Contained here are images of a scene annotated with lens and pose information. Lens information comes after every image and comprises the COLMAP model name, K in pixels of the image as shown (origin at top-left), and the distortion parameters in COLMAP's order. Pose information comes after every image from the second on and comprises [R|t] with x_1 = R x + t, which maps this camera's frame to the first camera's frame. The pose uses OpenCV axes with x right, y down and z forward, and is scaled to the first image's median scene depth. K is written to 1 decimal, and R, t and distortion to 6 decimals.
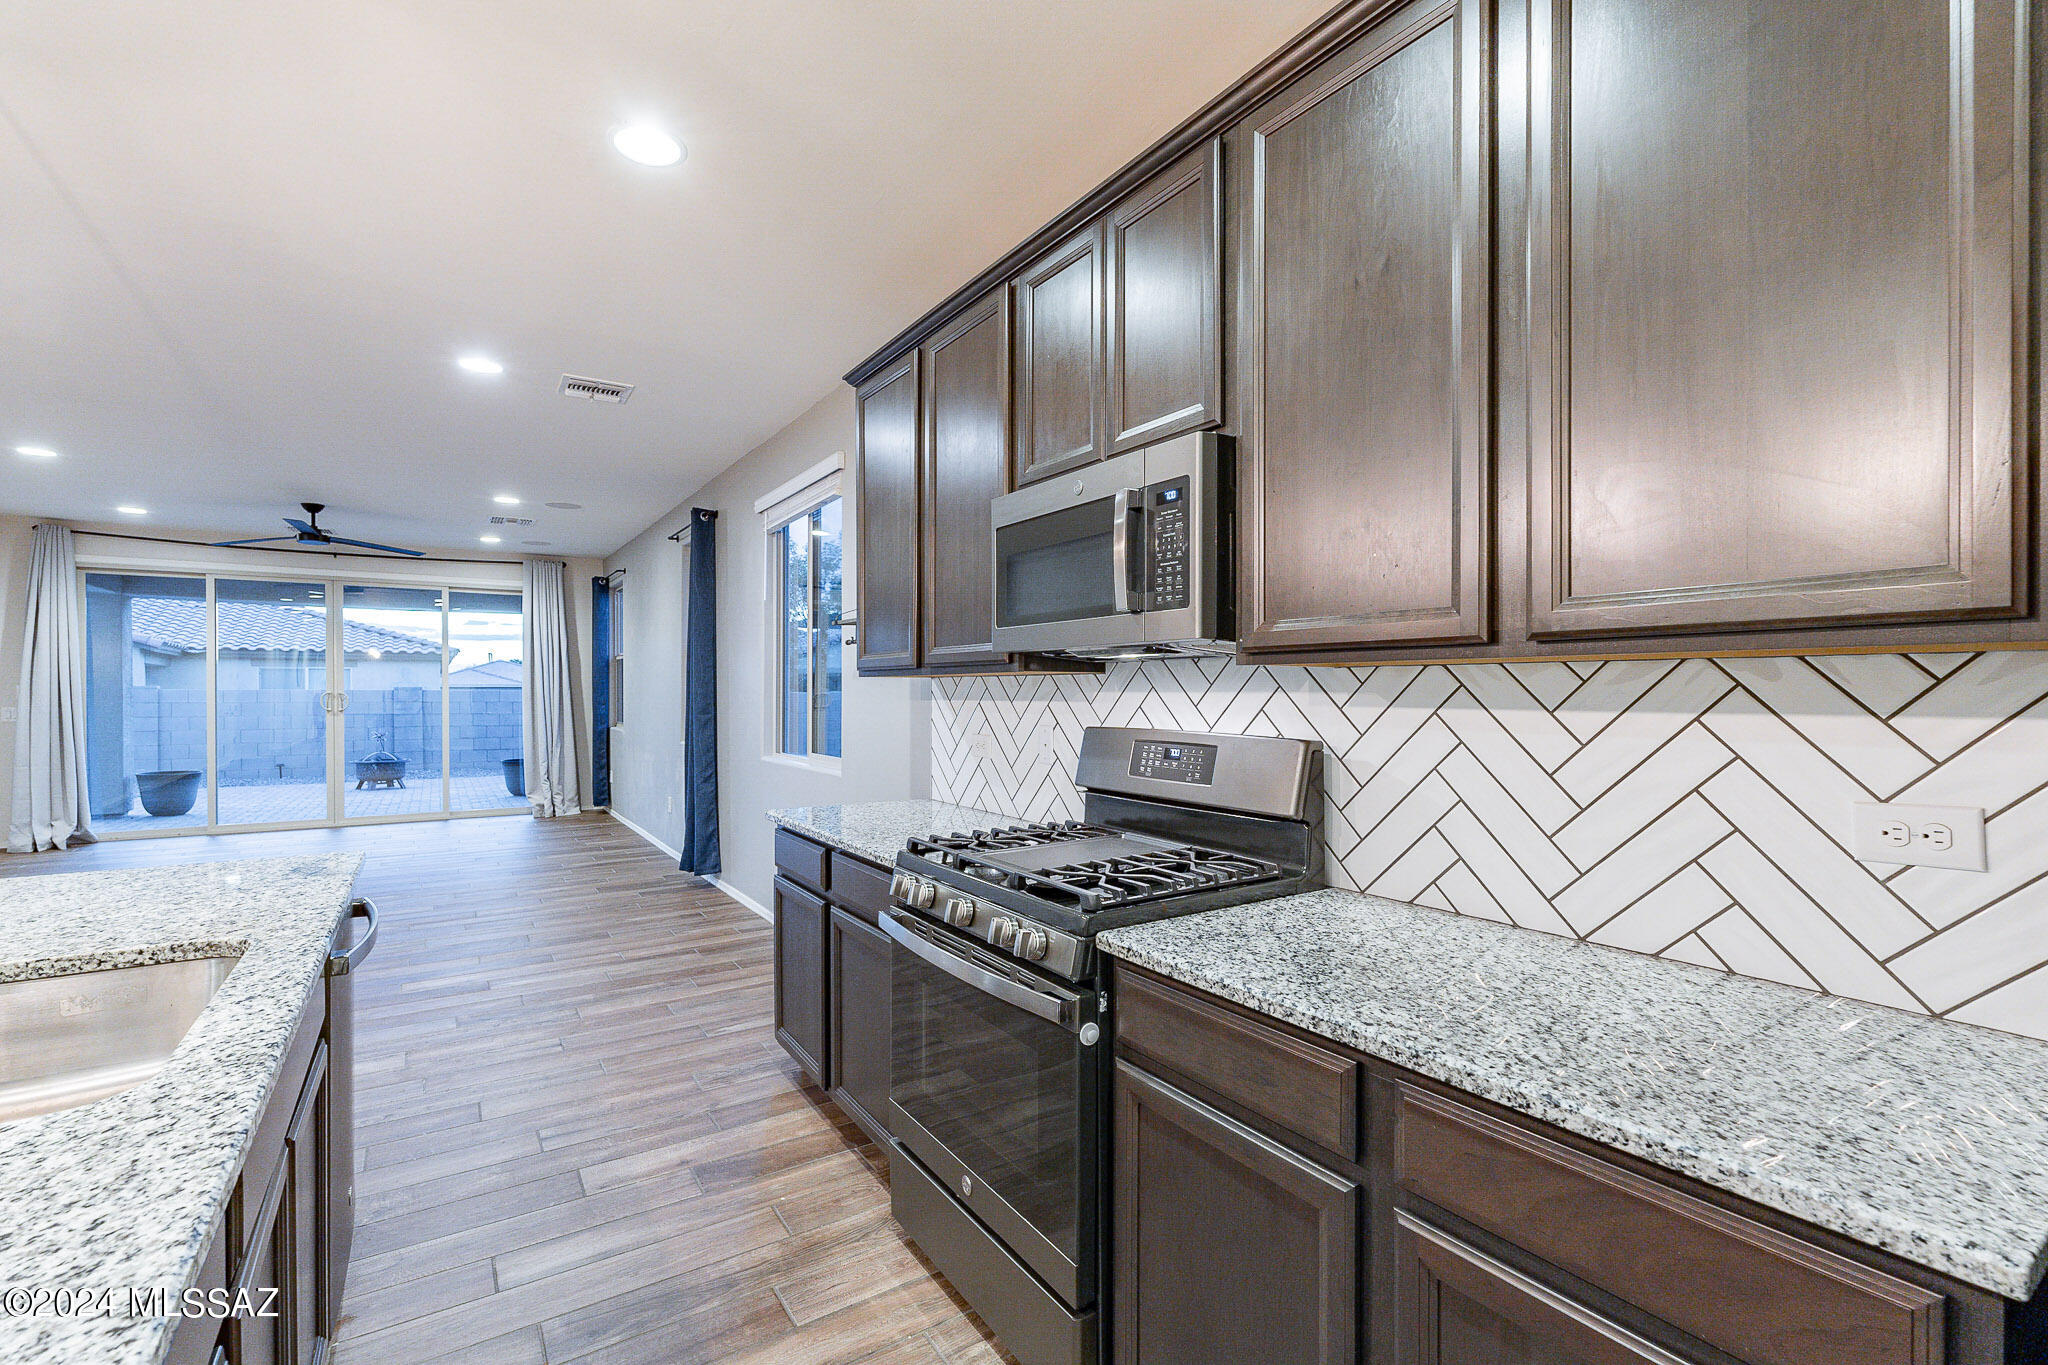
lens RADIAL K [[897.4, 0, 1030.2], [0, 897.4, 697.1], [0, 0, 1]] dist [-0.007995, 0.000738]
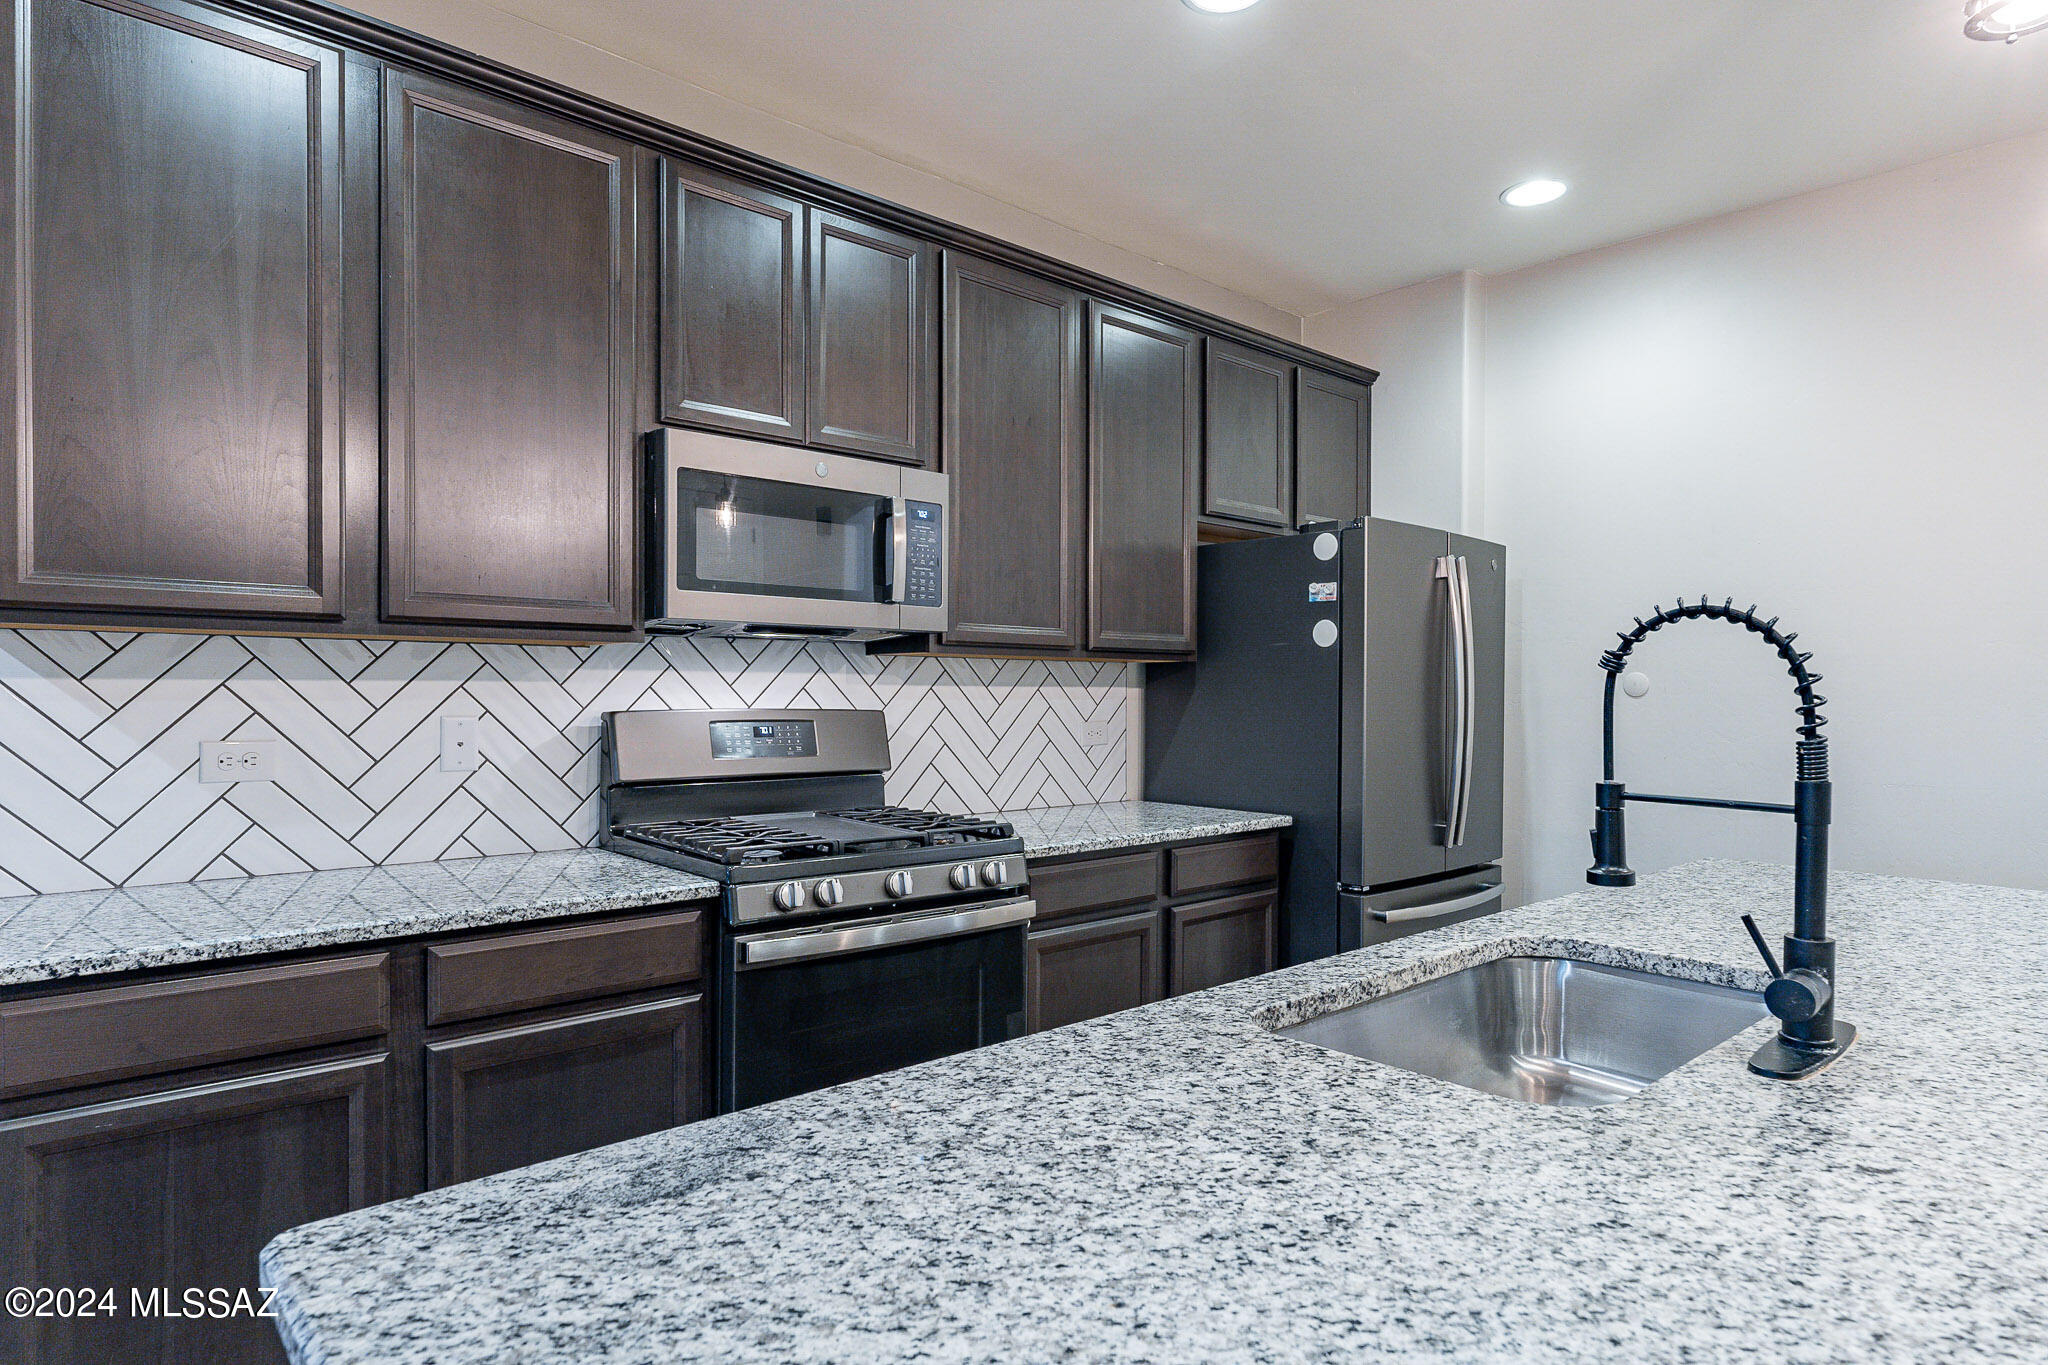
lens RADIAL K [[1139.3, 0, 1020.0], [0, 1139.3, 697.3], [0, 0, 1]] dist [-0.001979, -0.000175]
pose [[-0.130432, -0.007156, 0.991431, -1.058380], [0.001534, 0.999971, 0.007420, 0.013285], [-0.991456, 0.002489, -0.130417, 0.793029]]
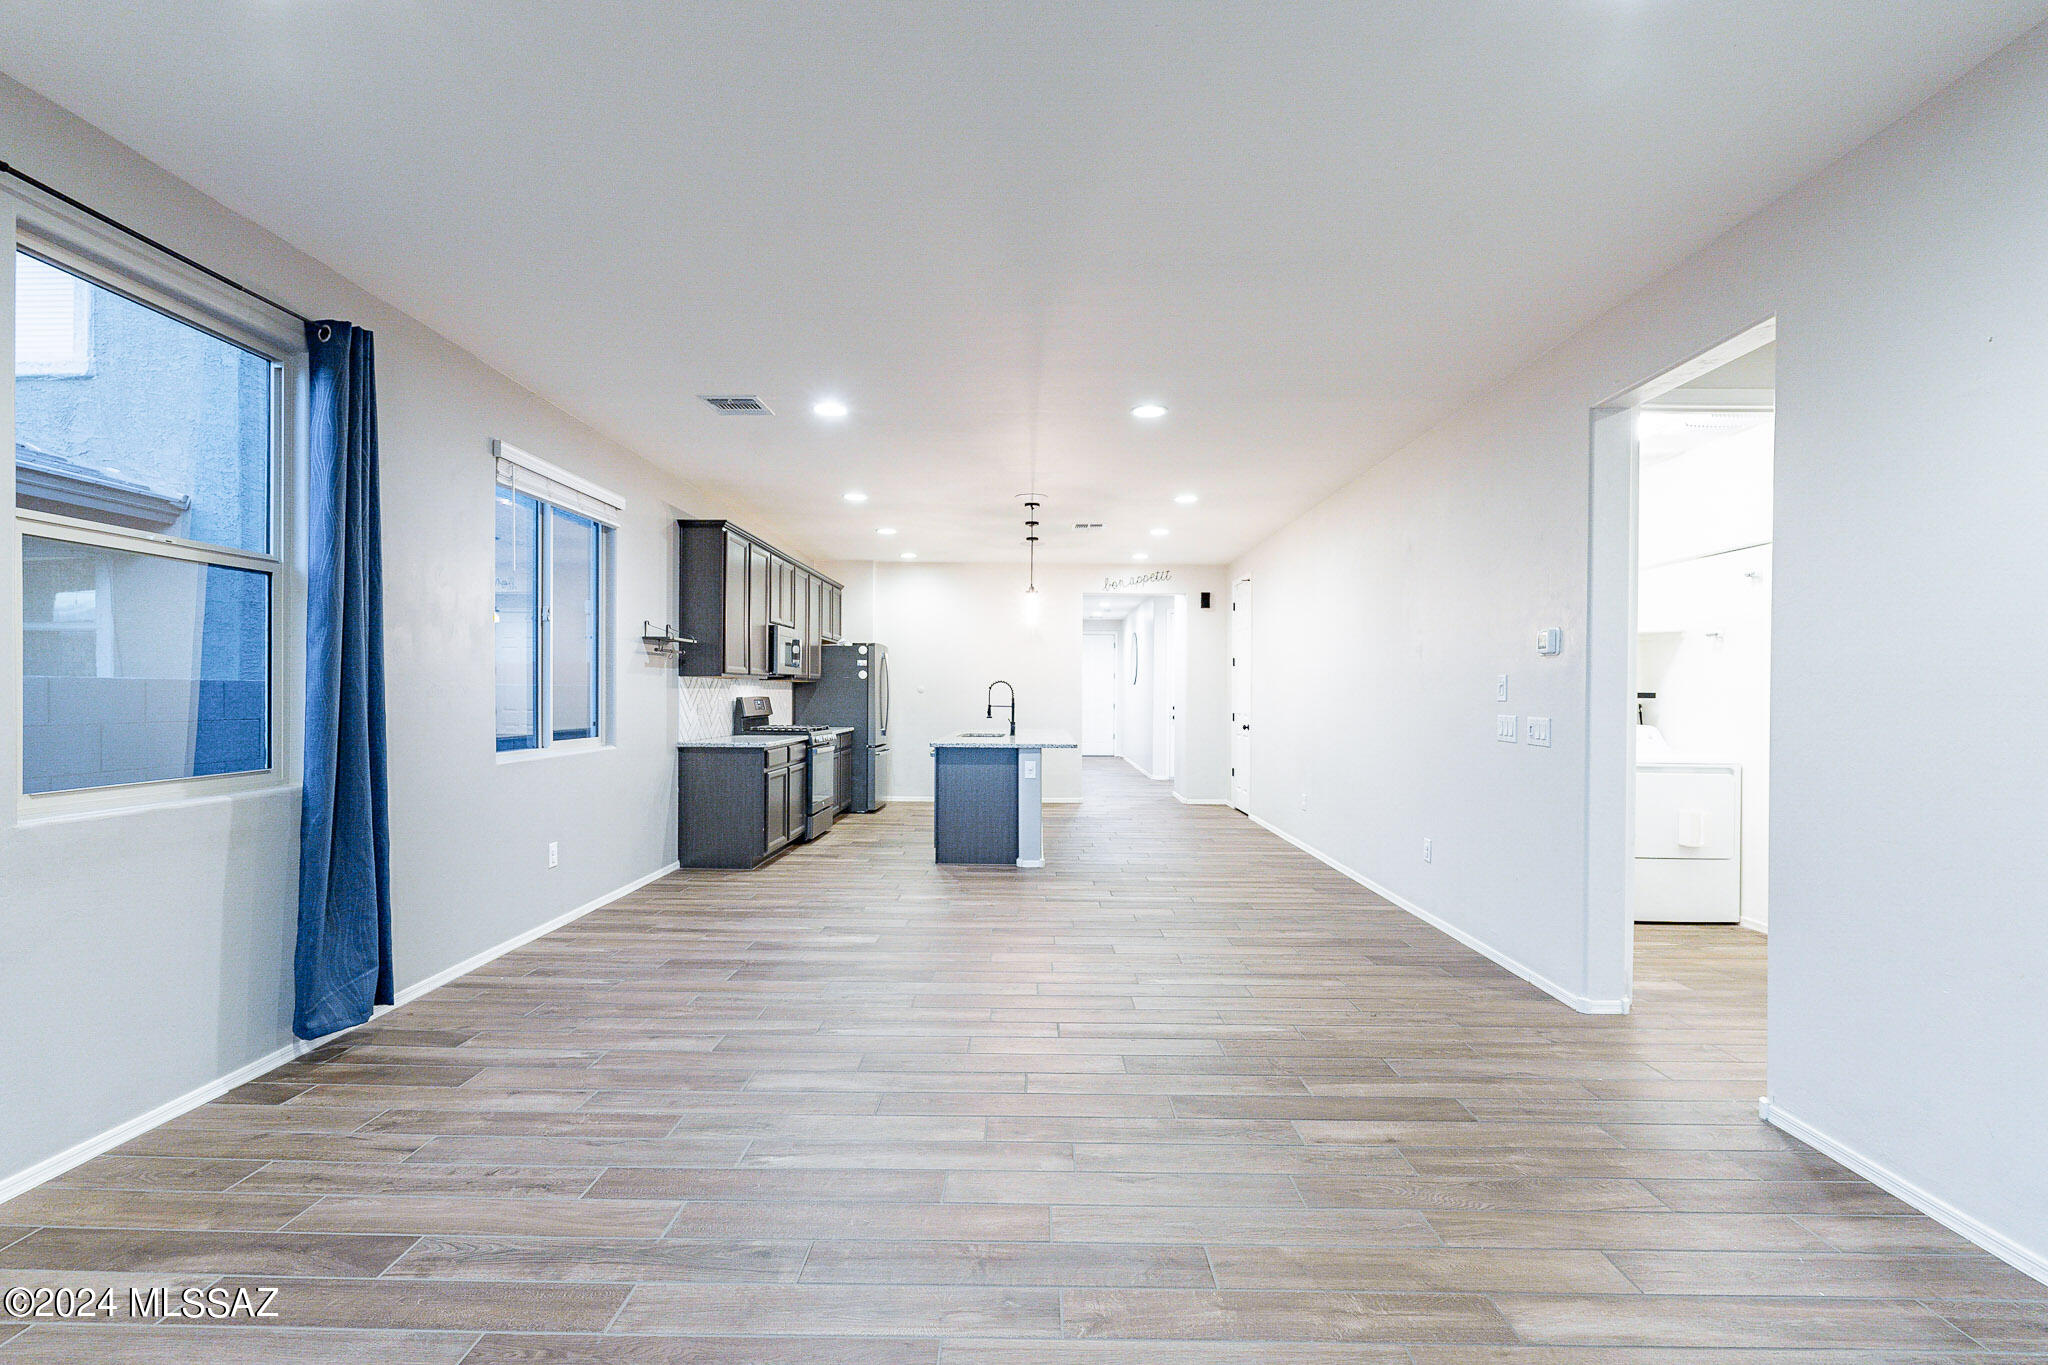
lens RADIAL K [[897.4, 0, 1017.6], [0, 897.4, 697.3], [0, 0, 1]] dist [-0.007995, 0.000738]
pose [[-0.818410, -0.008387, 0.574574, -2.480046], [-0.003581, 0.999949, 0.009496, 0.003047], [-0.574624, 0.005714, -0.818398, 3.015458]]
